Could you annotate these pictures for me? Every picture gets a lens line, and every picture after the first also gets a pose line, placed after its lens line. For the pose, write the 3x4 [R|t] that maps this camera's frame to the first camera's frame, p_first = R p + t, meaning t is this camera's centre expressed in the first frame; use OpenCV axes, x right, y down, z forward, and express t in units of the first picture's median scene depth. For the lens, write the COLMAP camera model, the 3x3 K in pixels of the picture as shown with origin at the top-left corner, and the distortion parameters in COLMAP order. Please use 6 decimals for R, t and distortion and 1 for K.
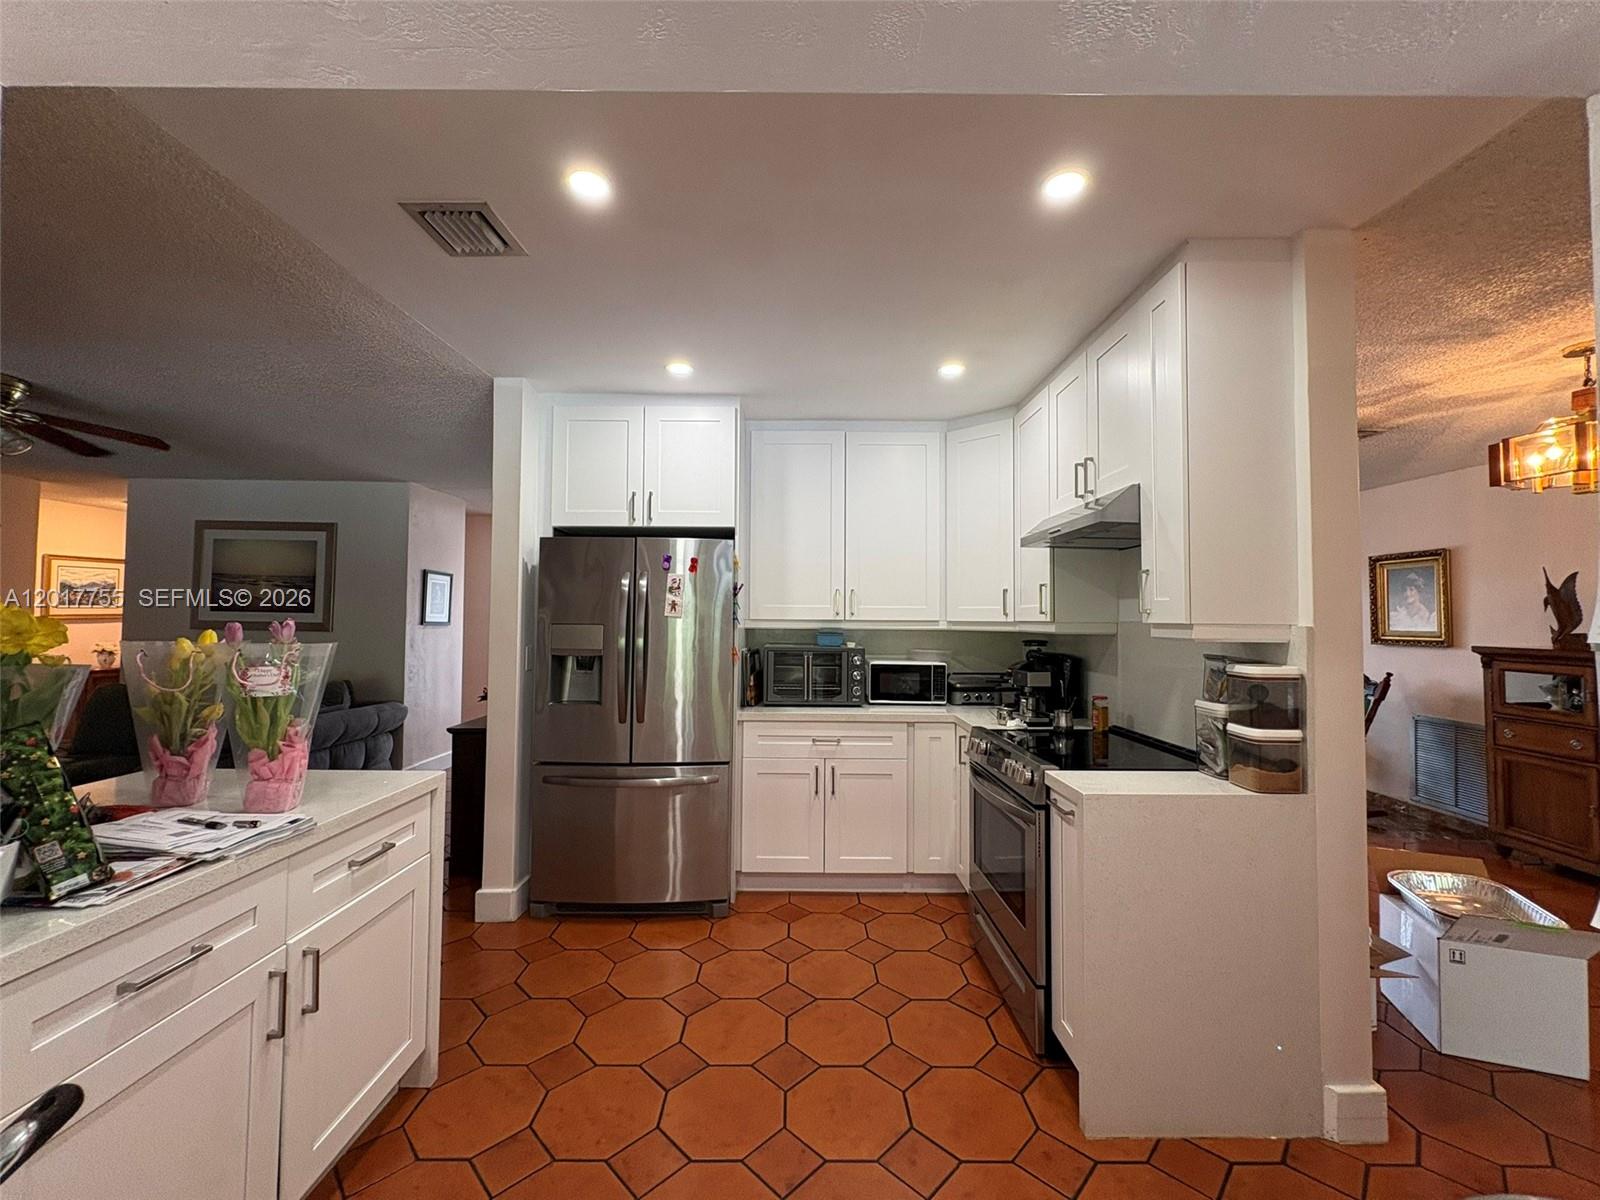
lens RADIAL K [[639.8, 0, 802.4], [0, 639.8, 600.0], [0, 0, 1]] dist [0.007128, -0.000073]
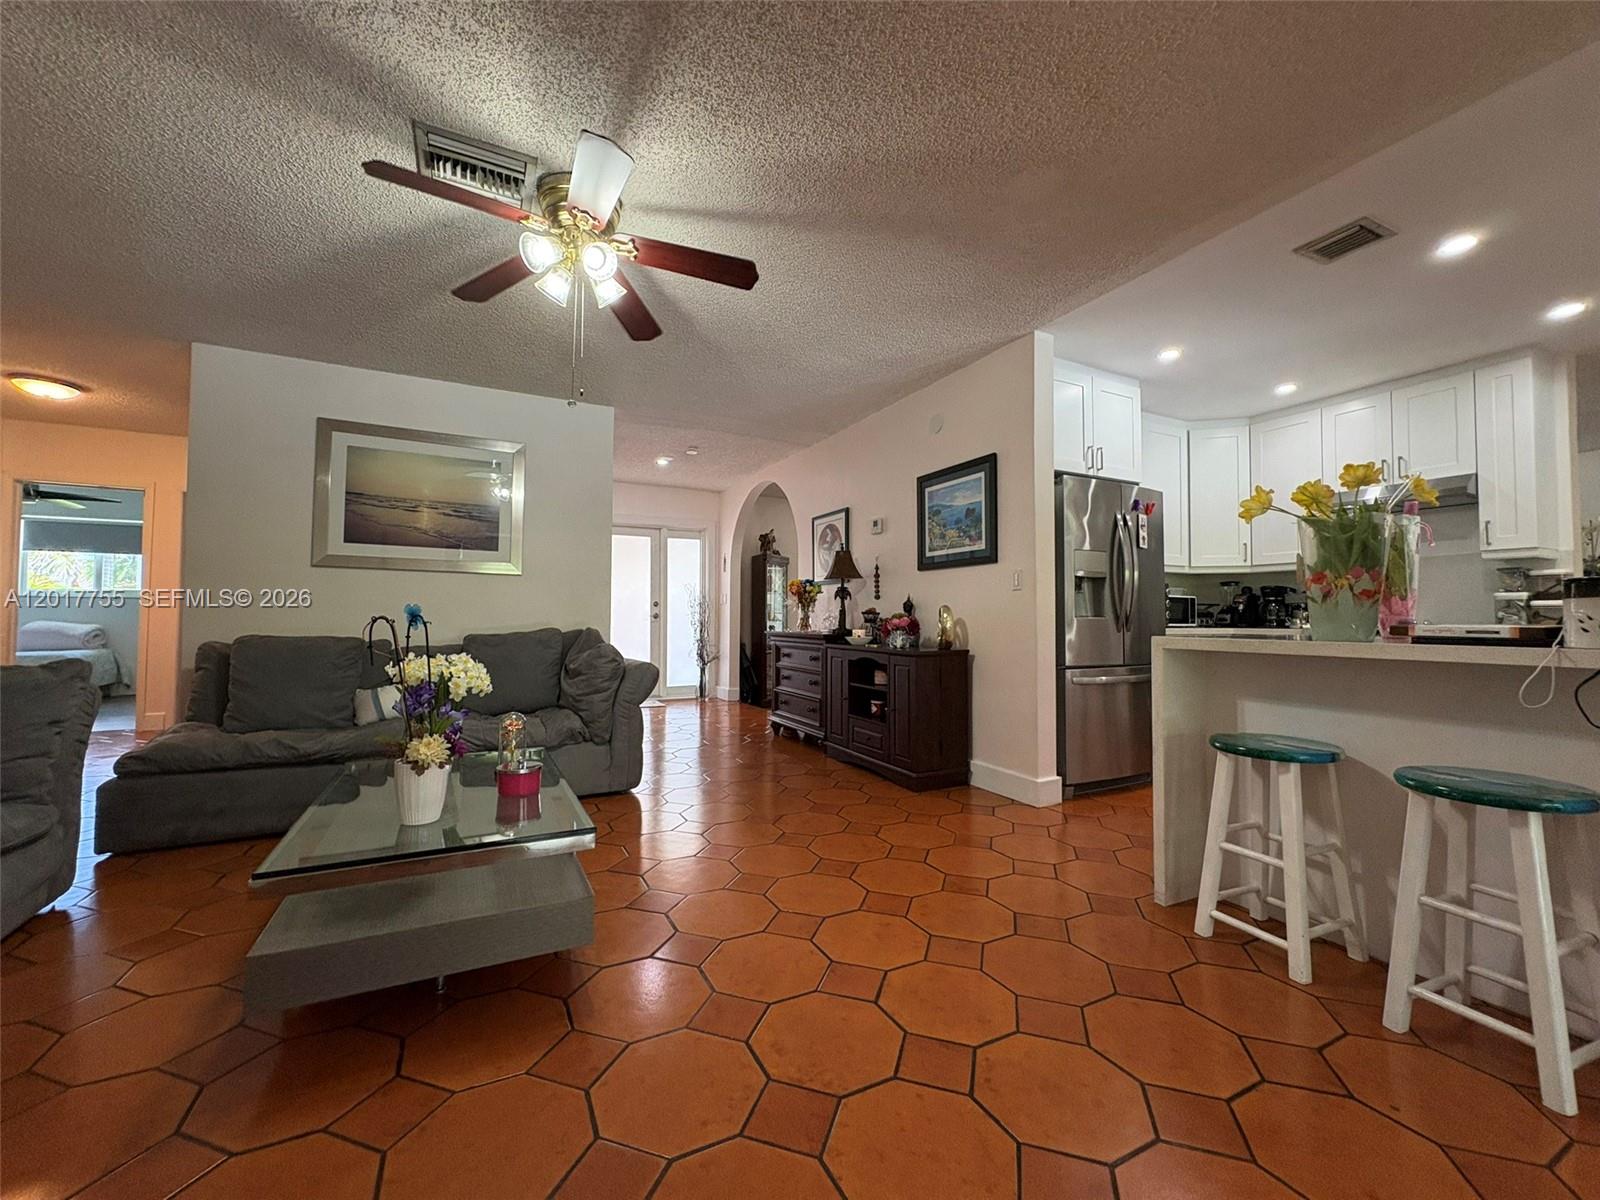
lens RADIAL K [[639.8, 0, 804.5], [0, 639.8, 595.9], [0, 0, 1]] dist [0.007128, -0.000073]
pose [[0.890547, 0.011313, 0.454751, -1.369495], [-0.011181, 0.999933, -0.002980, 0.131287], [-0.454754, -0.002431, 0.890614, 0.174506]]
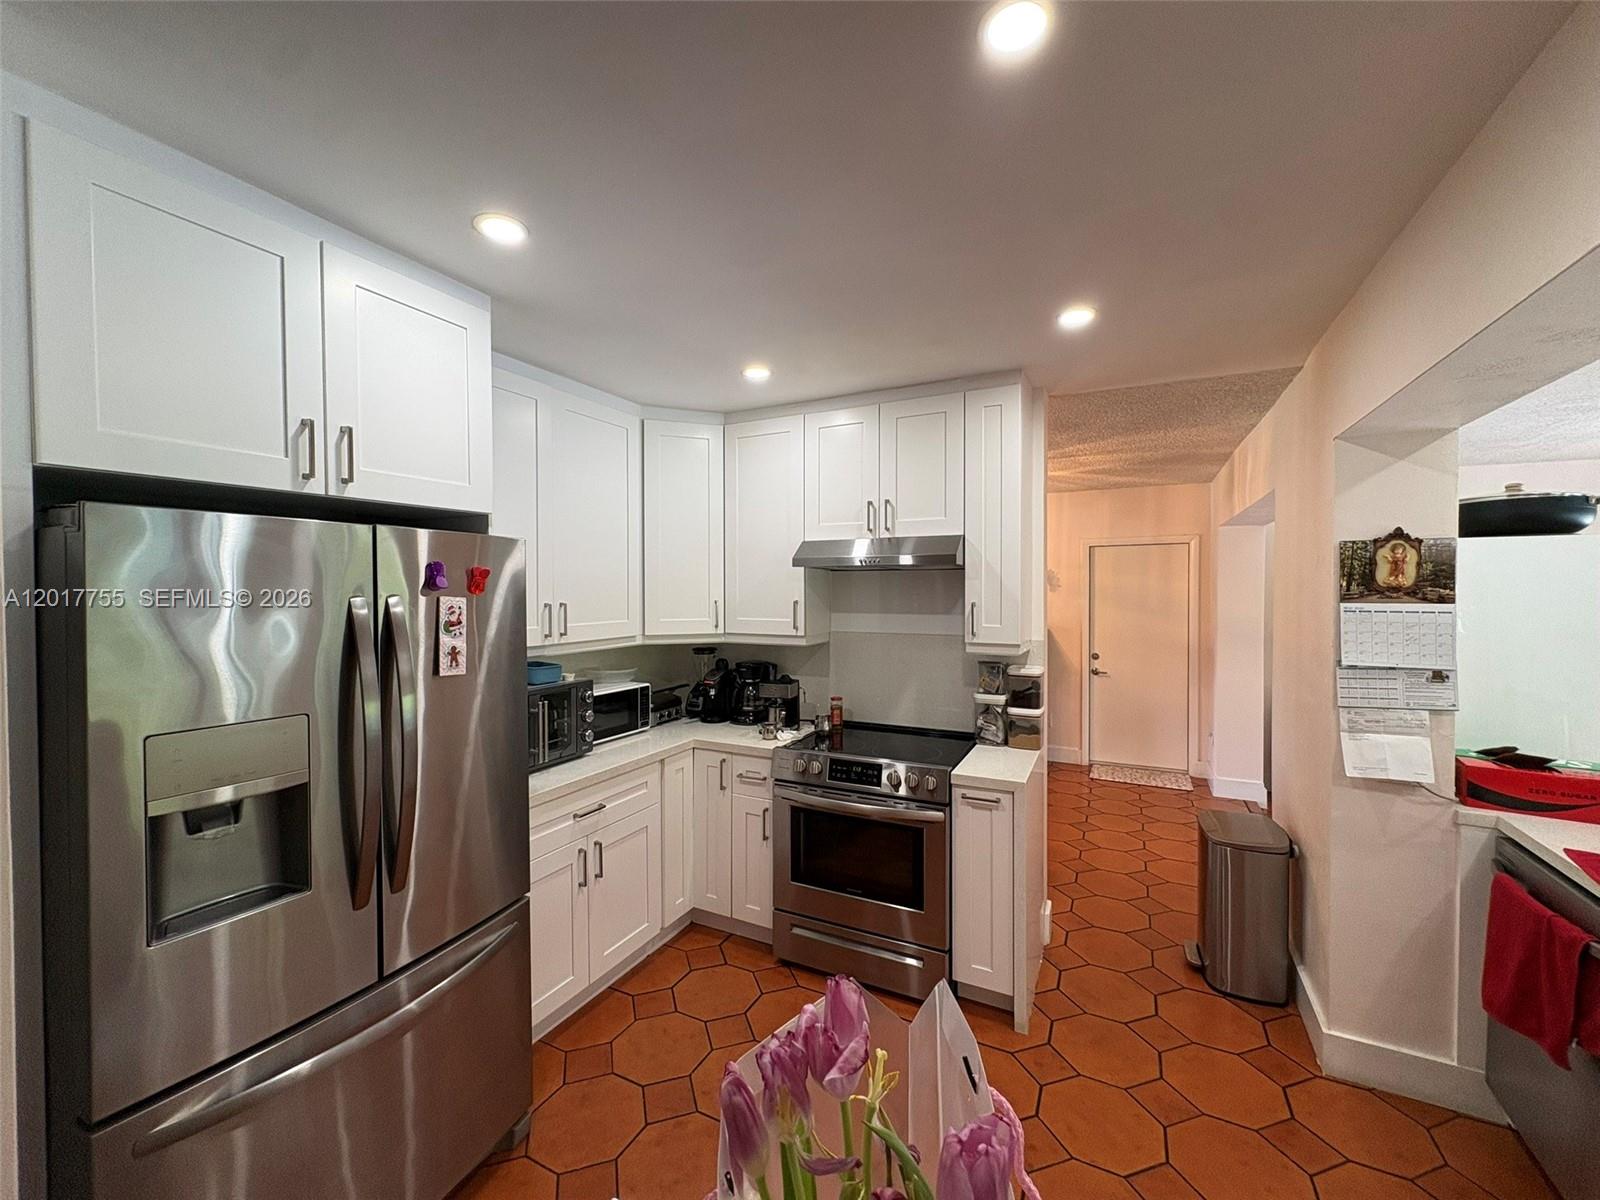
lens RADIAL K [[639.8, 0, 794.9], [0, 639.8, 600.6], [0, 0, 1]] dist [0.007128, -0.000073]
pose [[0.464107, -0.026563, 0.885381, -0.548953], [-0.019932, 0.998984, 0.040420, -0.066058], [-0.885555, -0.036407, 0.463106, 0.488029]]
